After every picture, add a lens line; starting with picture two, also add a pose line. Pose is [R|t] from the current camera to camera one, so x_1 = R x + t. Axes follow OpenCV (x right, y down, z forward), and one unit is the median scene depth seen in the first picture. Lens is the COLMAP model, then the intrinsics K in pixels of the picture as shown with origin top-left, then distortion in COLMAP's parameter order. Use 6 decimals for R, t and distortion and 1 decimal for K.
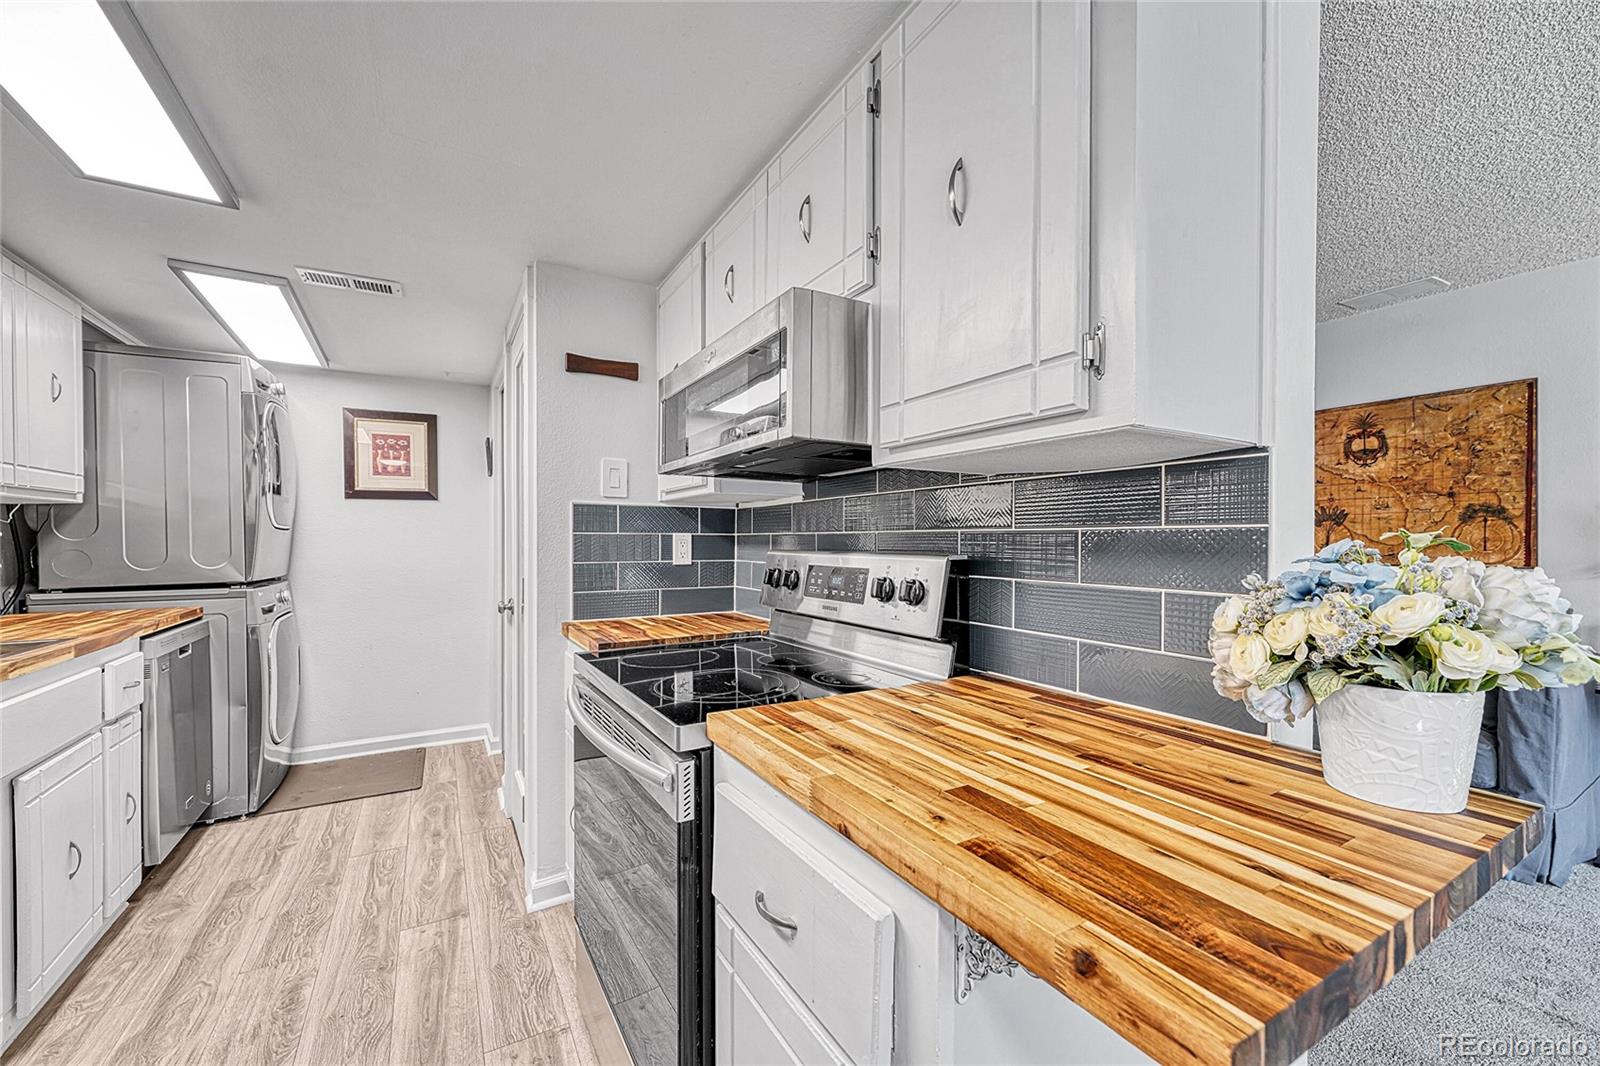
lens RADIAL K [[629.0, 0, 797.8], [0, 629.0, 542.2], [0, 0, 1]] dist [-0.000378, 0.000003]
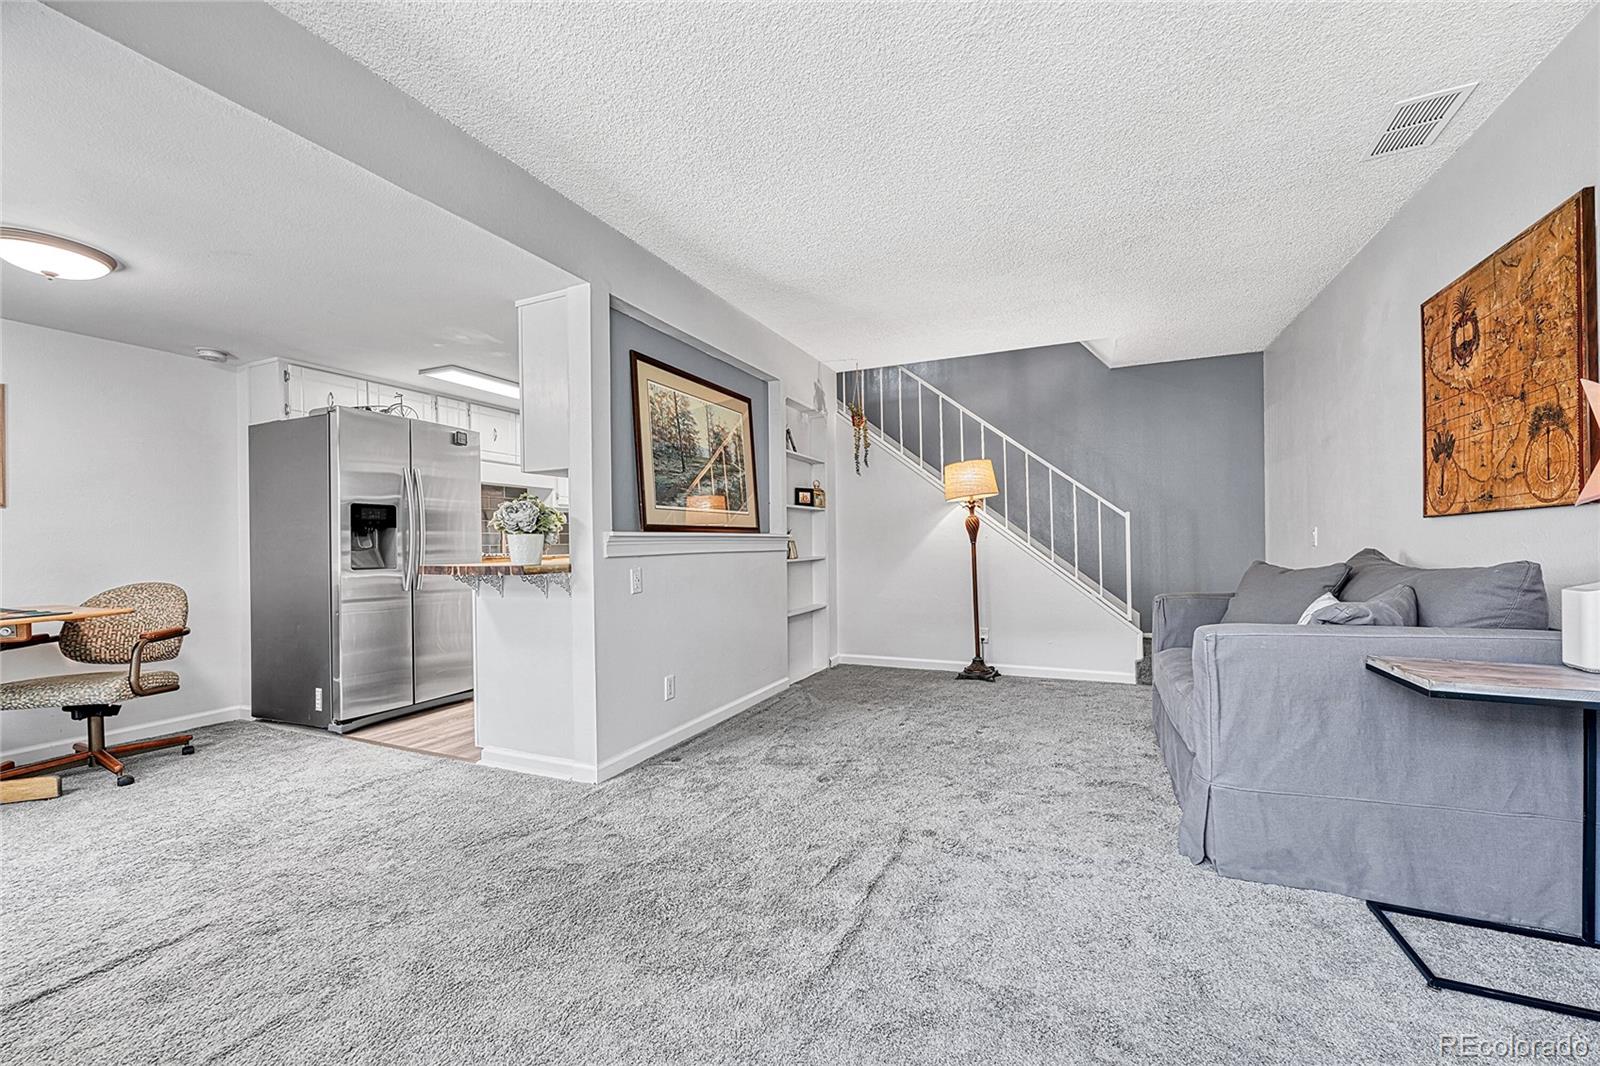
lens RADIAL K [[633.1, 0, 798.3], [0, 633.1, 543.5], [0, 0, 1]] dist [-0.004371, 0.000465]
pose [[0.580562, -0.008655, -0.814170, 1.162756], [0.008774, 0.999952, -0.004373, 0.072470], [0.814168, -0.004604, 0.580610, 0.030872]]
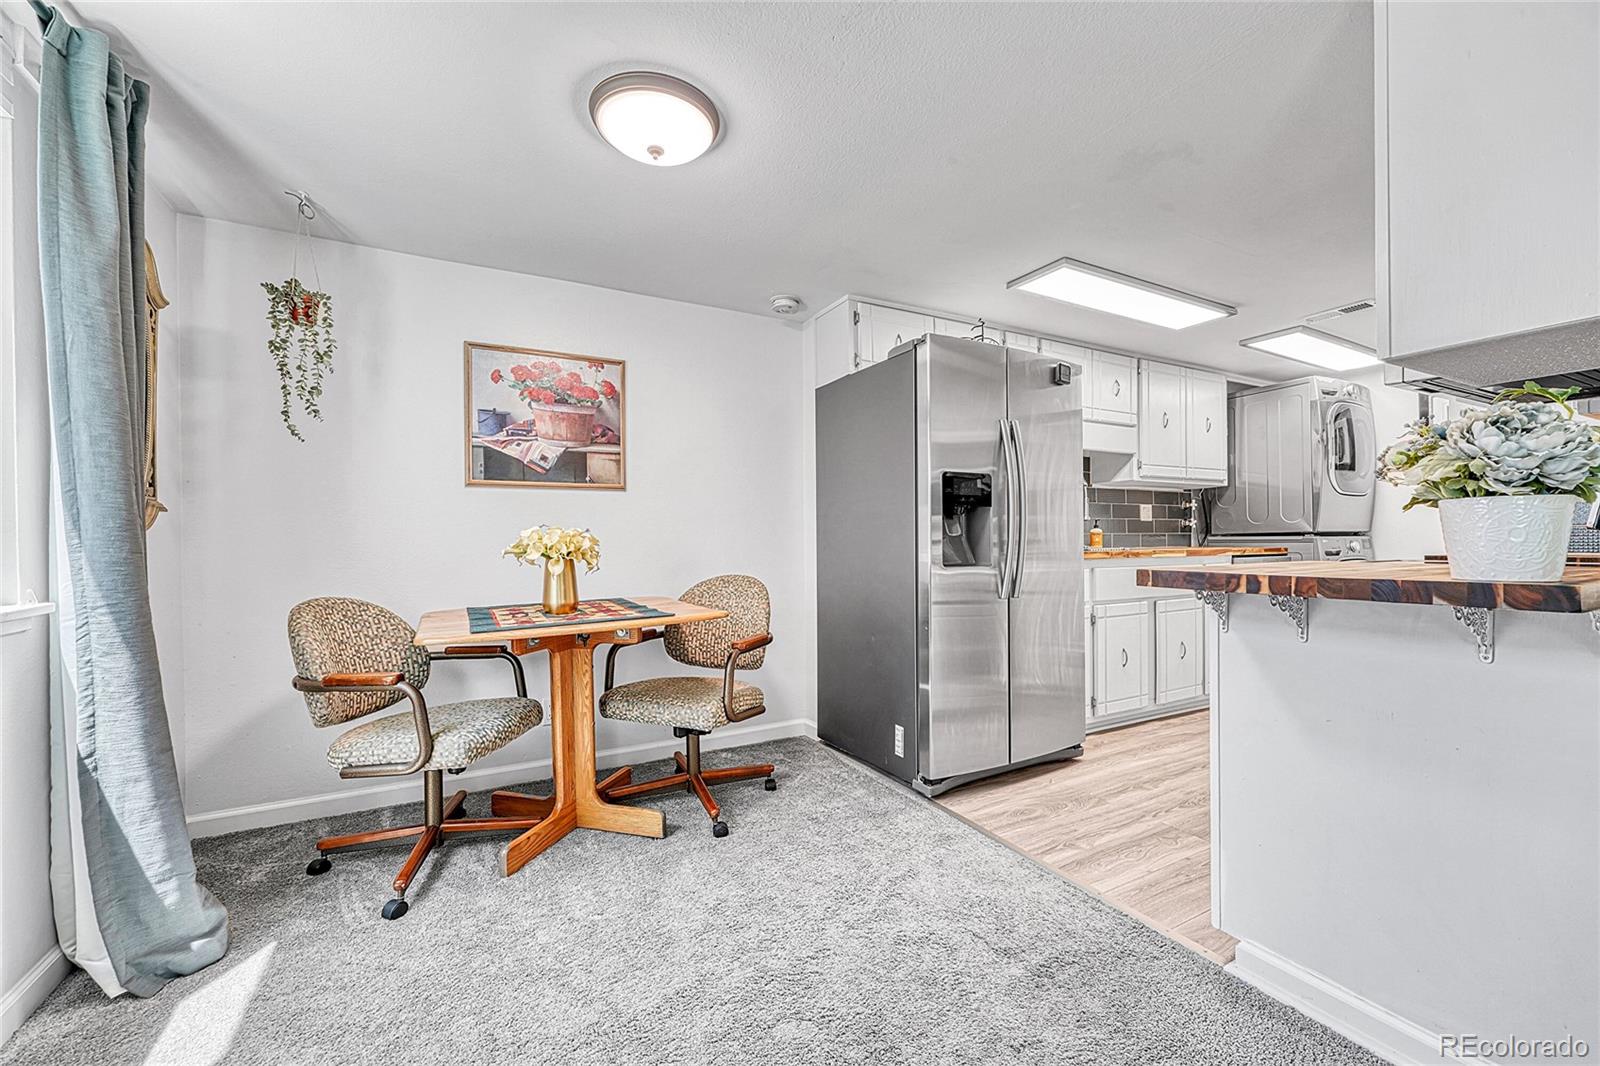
lens RADIAL K [[633.6, 0, 799.9], [0, 633.6, 541.9], [0, 0, 1]] dist [-0.002354, 0.000450]
pose [[-0.032322, 0.003391, -0.999472, 0.562983], [0.000812, 0.999994, 0.003366, 0.073751], [0.999477, -0.000702, -0.032324, -0.121303]]
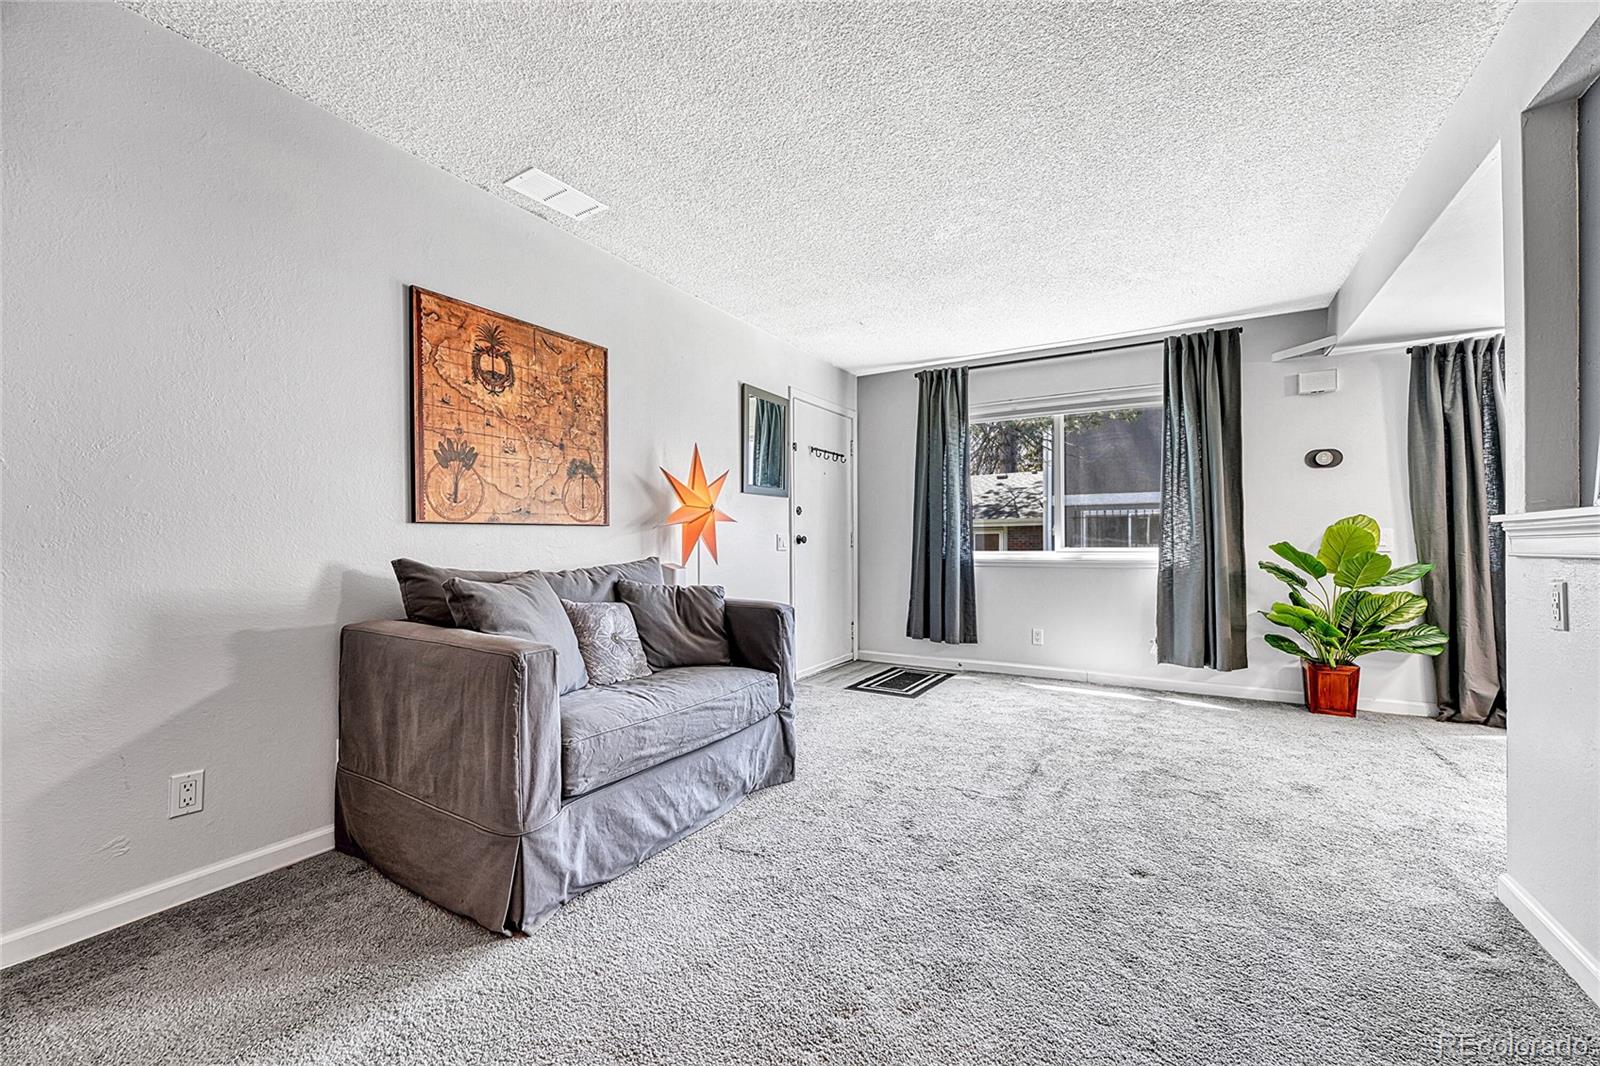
lens RADIAL K [[634.3, 0, 798.5], [0, 634.3, 542.4], [0, 0, 1]] dist [-0.005515, 0.000602]
pose [[-0.482816, 0.000264, 0.875722, 0.062261], [0.008304, 0.999956, 0.004276, 0.065365], [-0.875682, 0.009336, -0.482797, 1.177454]]
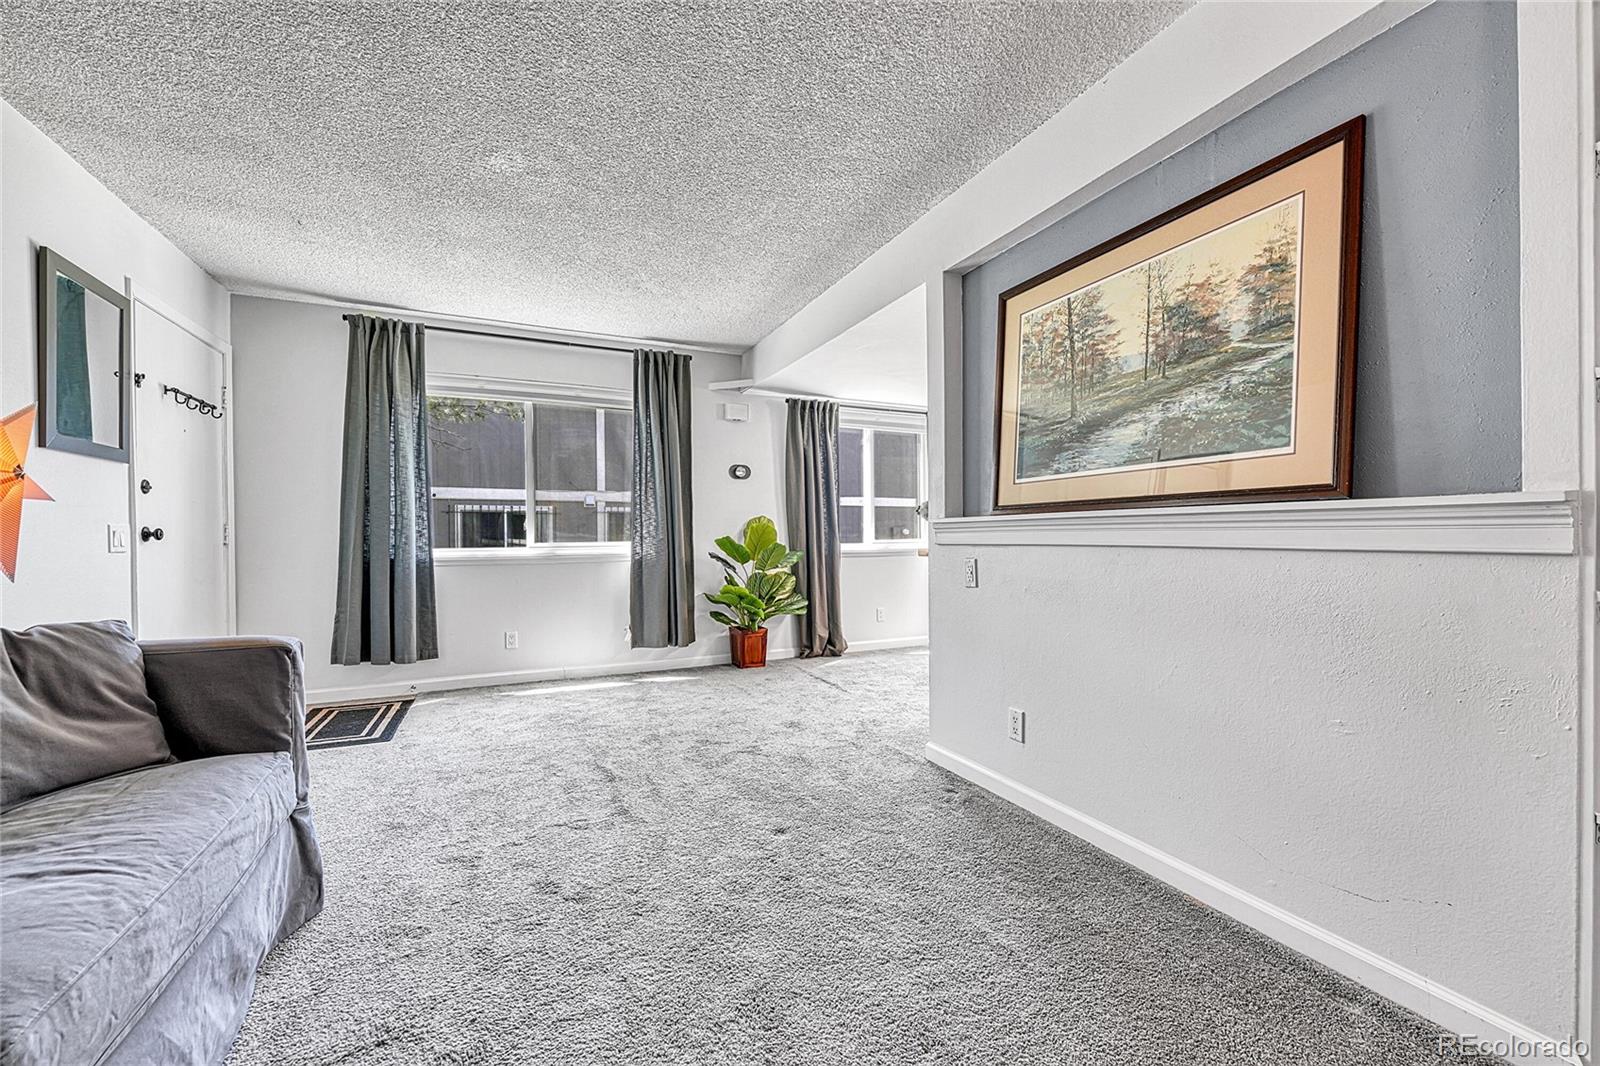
lens RADIAL K [[634.3, 0, 798.5], [0, 634.3, 542.4], [0, 0, 1]] dist [-0.005515, 0.000602]
pose [[-0.995695, 0.003860, 0.092606, 0.365462], [0.005571, 0.999818, 0.018231, 0.065345], [-0.092518, 0.018668, -0.995536, 1.276367]]
